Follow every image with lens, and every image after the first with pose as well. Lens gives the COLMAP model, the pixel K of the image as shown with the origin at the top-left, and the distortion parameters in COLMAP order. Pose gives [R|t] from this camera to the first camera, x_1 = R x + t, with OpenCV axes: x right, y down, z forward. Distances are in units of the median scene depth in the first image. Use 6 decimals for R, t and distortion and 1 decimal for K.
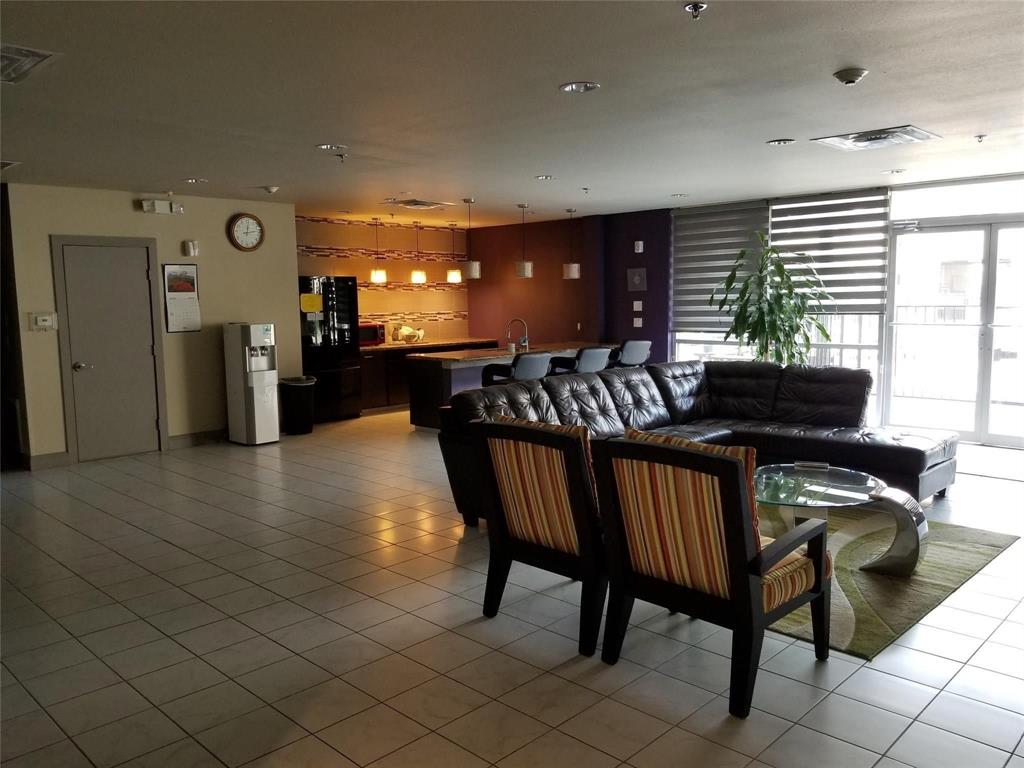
lens RADIAL K [[813.8, 0, 516.6], [0, 813.8, 379.3], [0, 0, 1]] dist [-0.034314, -0.008169]
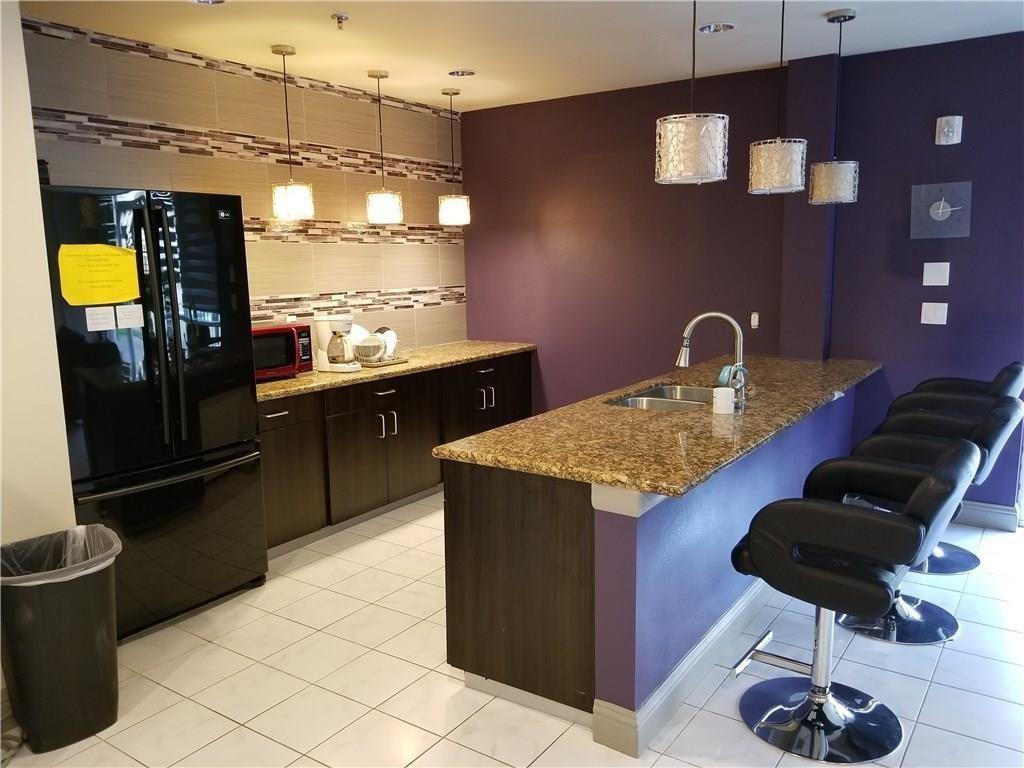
lens RADIAL K [[813.8, 0, 504.5], [0, 813.8, 391.9], [0, 0, 1]] dist [-0.034314, -0.008169]
pose [[0.987918, -0.031408, 0.151763, -0.128692], [0.022495, 0.997939, 0.060092, -0.055952], [-0.153338, -0.055952, 0.986588, 0.583033]]
